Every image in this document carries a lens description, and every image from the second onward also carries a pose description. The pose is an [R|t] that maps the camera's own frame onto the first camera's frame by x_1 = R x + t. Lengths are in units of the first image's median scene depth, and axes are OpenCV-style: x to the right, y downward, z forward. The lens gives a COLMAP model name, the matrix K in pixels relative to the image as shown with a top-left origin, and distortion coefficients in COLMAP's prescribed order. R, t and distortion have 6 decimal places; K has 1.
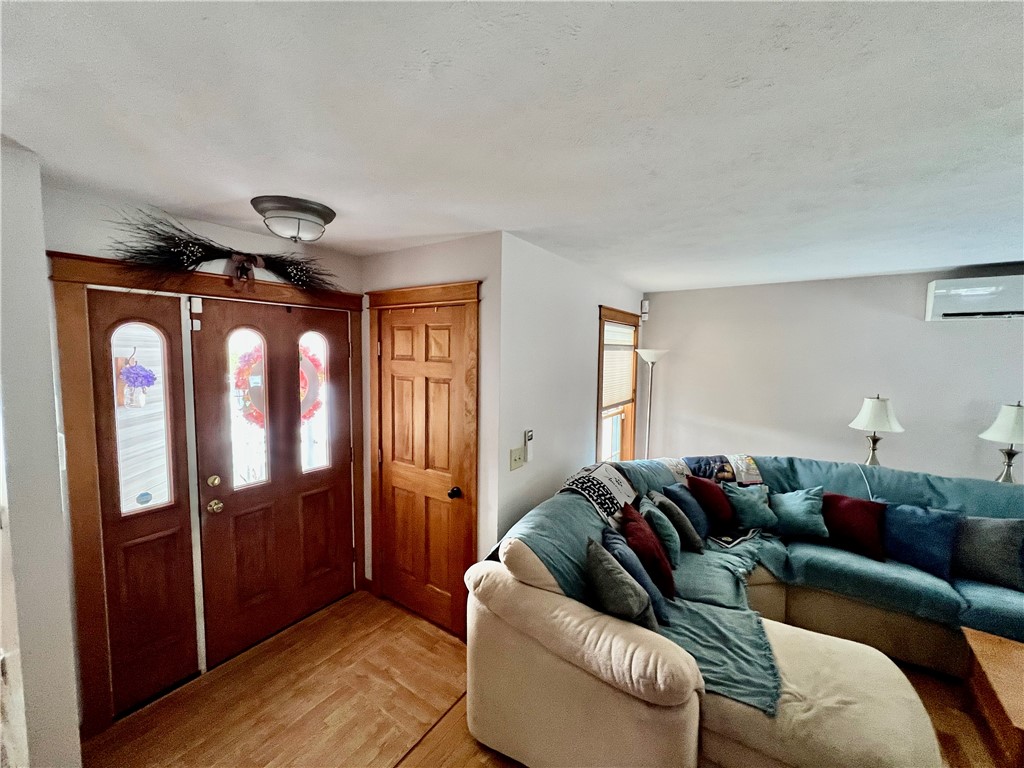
lens RADIAL K [[409.2, 0, 511.6], [0, 409.2, 383.2], [0, 0, 1]] dist [-0.002151, 0.000408]
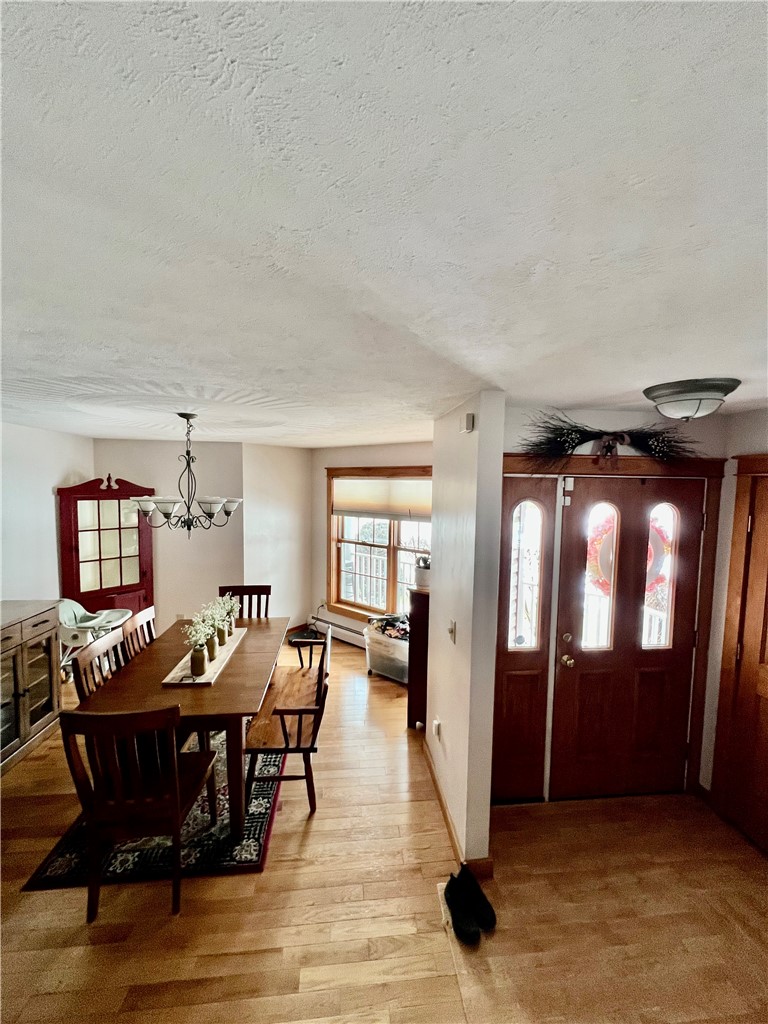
lens RADIAL K [[409.2, 0, 386.2], [0, 409.2, 512.2], [0, 0, 1]] dist [-0.002151, 0.000408]
pose [[0.639927, 0.051094, -0.766735, -0.191509], [-0.067108, 0.997691, 0.010476, -0.078992], [0.765500, 0.044750, 0.641878, -0.112431]]
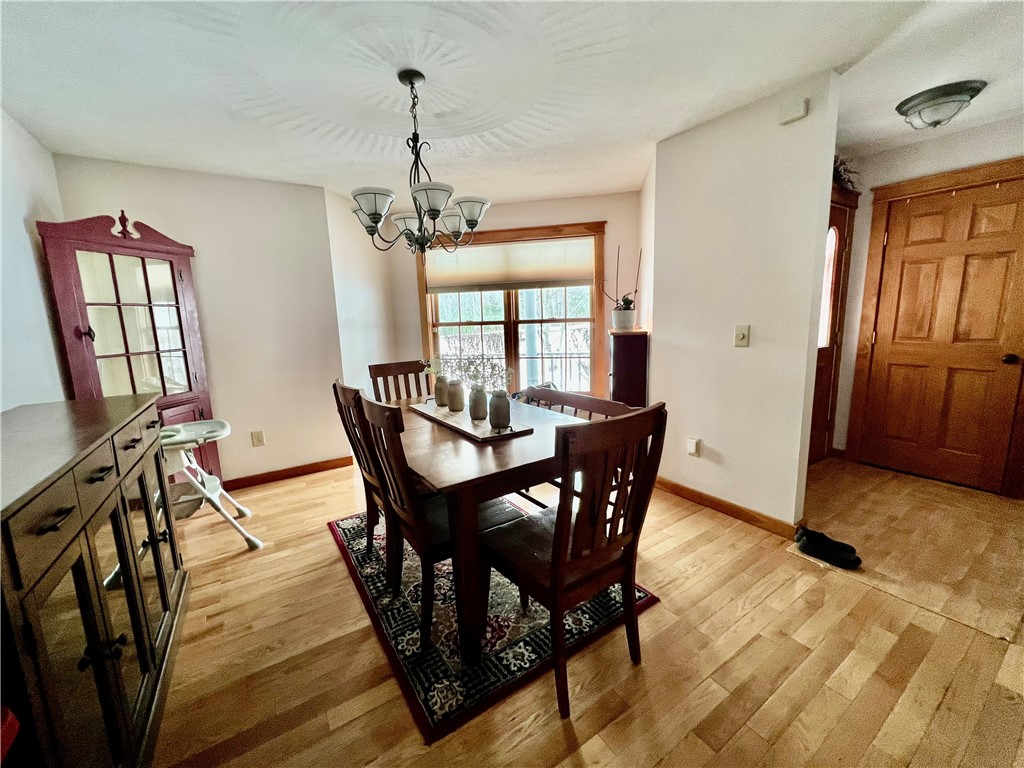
lens RADIAL K [[409.2, 0, 511.6], [0, 409.2, 383.2], [0, 0, 1]] dist [-0.002151, 0.000408]
pose [[0.919884, 0.021193, -0.391618, -0.963049], [0.015173, 0.995868, 0.089532, 0.225258], [0.391897, -0.088301, 0.915762, -0.523726]]
